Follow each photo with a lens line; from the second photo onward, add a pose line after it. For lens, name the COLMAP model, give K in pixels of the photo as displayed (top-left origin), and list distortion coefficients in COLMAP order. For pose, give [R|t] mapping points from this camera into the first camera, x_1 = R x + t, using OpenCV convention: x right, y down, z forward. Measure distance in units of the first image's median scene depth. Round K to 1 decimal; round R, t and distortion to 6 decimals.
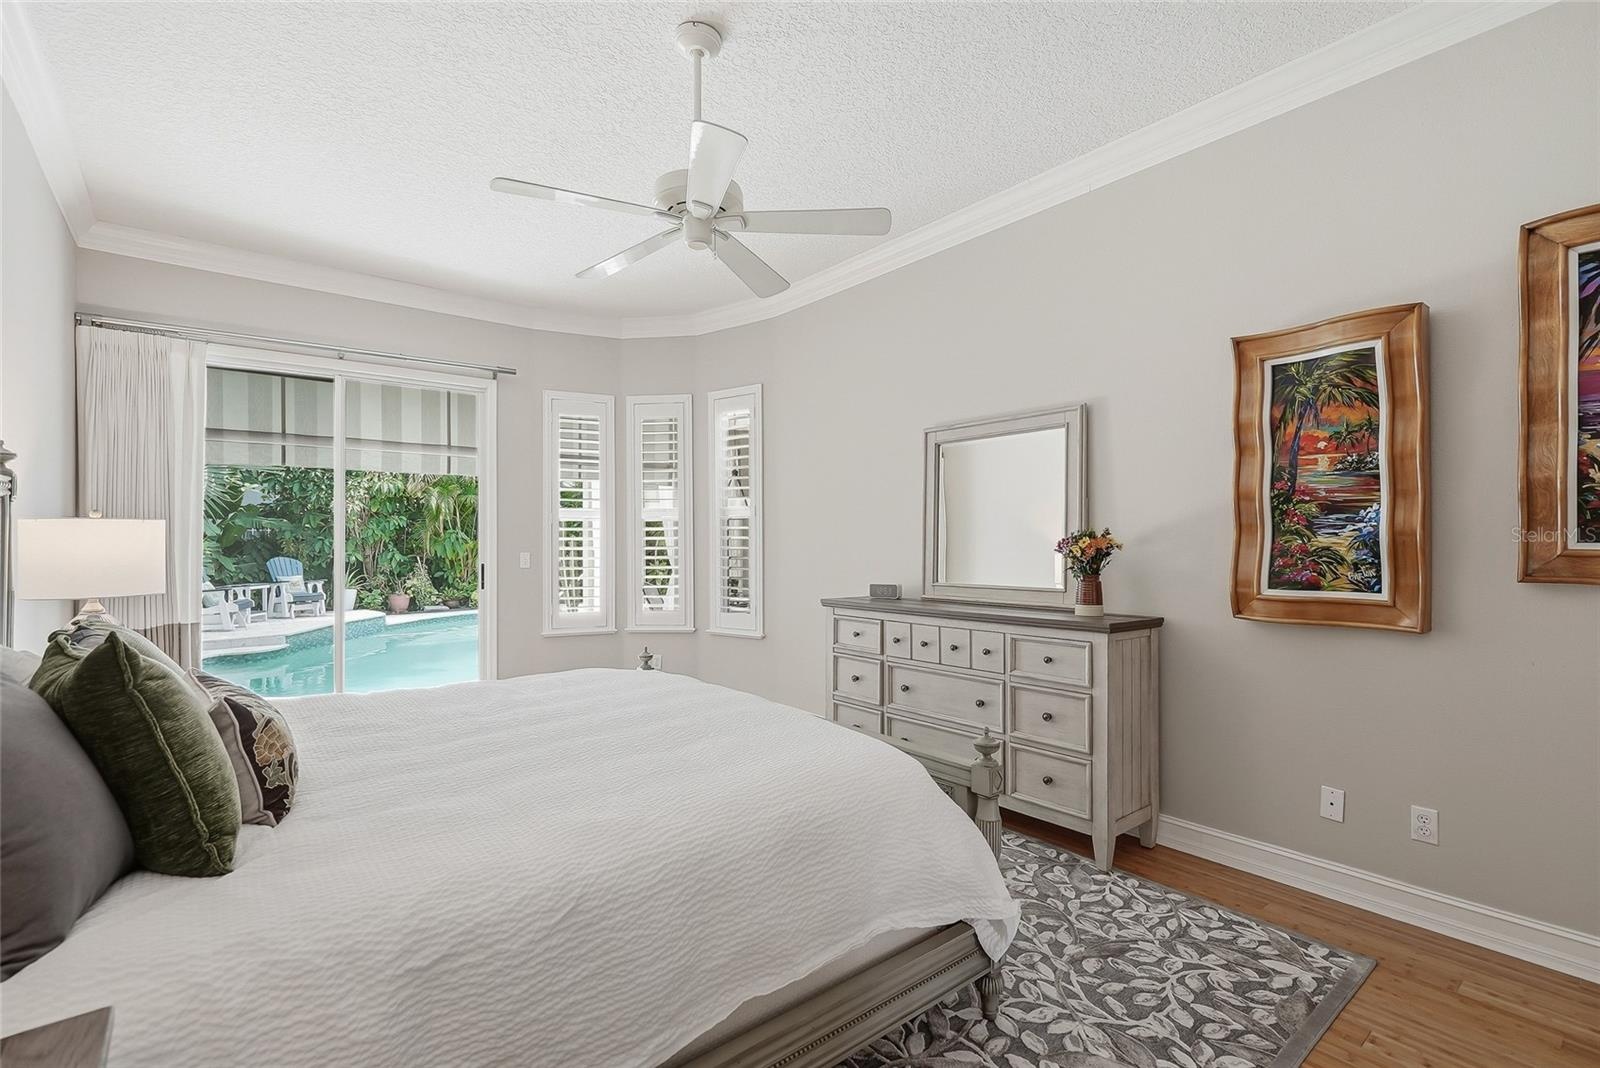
lens RADIAL K [[728.3, 0, 806.1], [0, 728.3, 539.4], [0, 0, 1]] dist [0.000611, -0.000373]
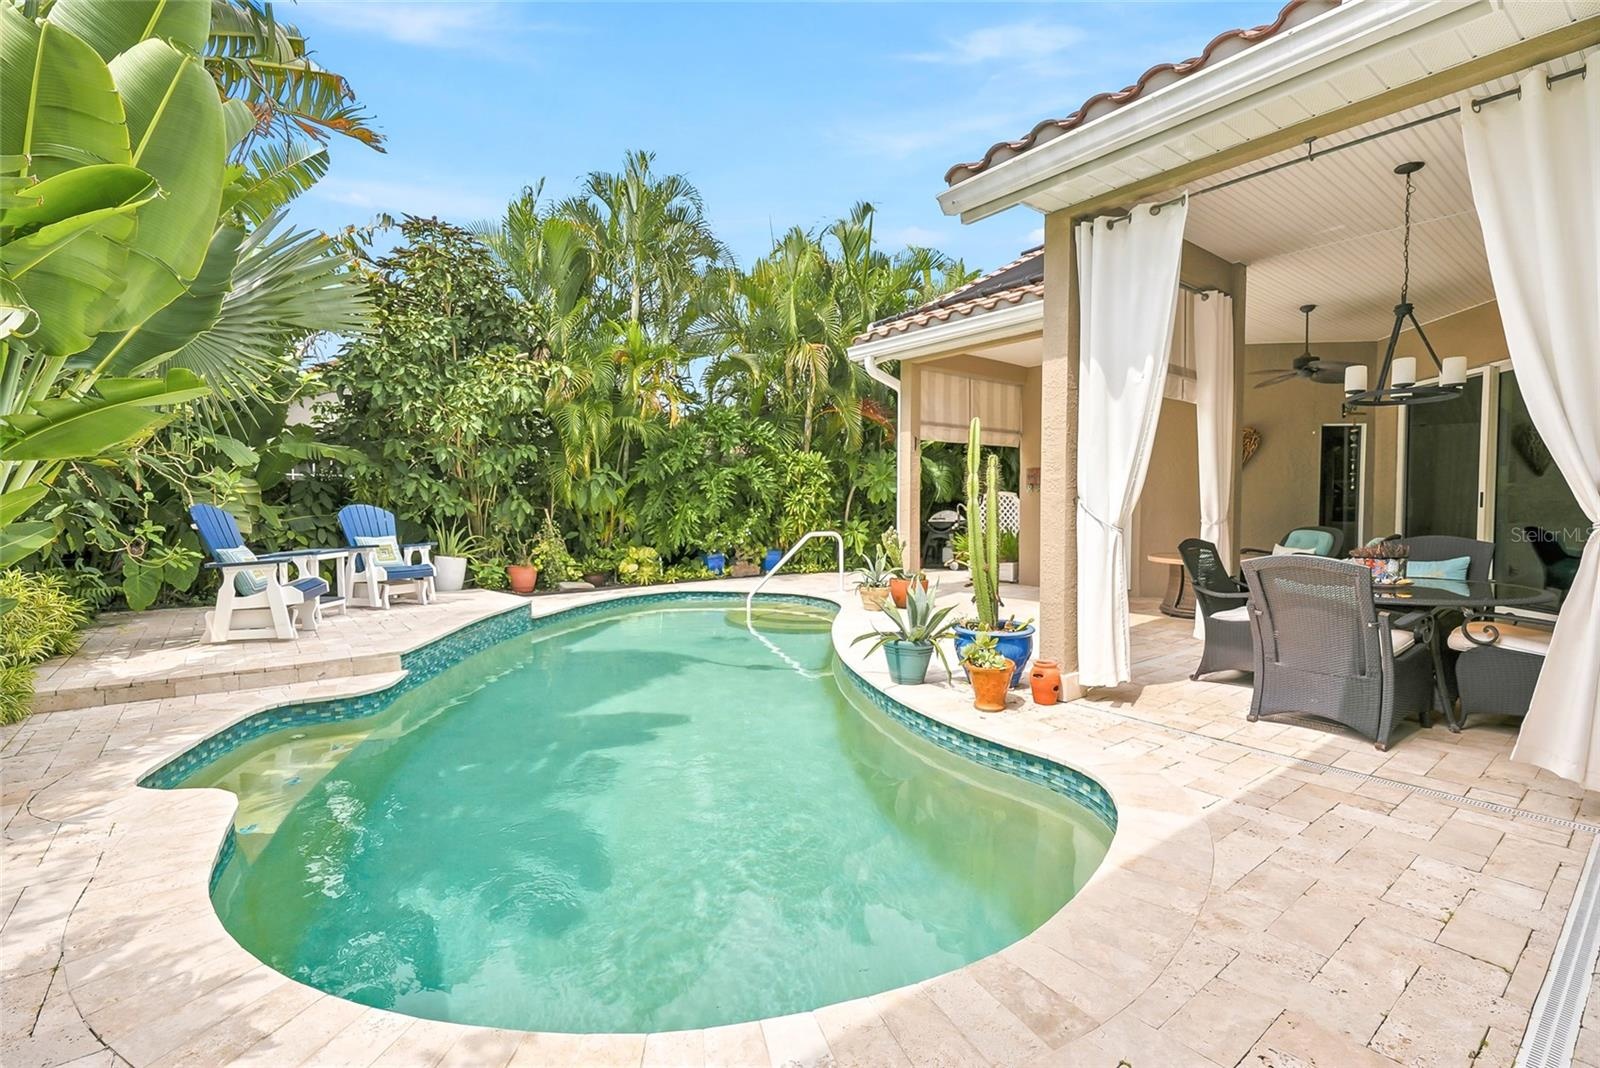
lens RADIAL K [[728.3, 0, 795.3], [0, 728.3, 532.9], [0, 0, 1]] dist [0.000611, -0.000373]
pose [[0.999682, 0.001917, -0.025161, -0.336313], [-0.000921, 0.999218, 0.039539, 0.022574], [0.025217, -0.039503, 0.998901, 0.397950]]
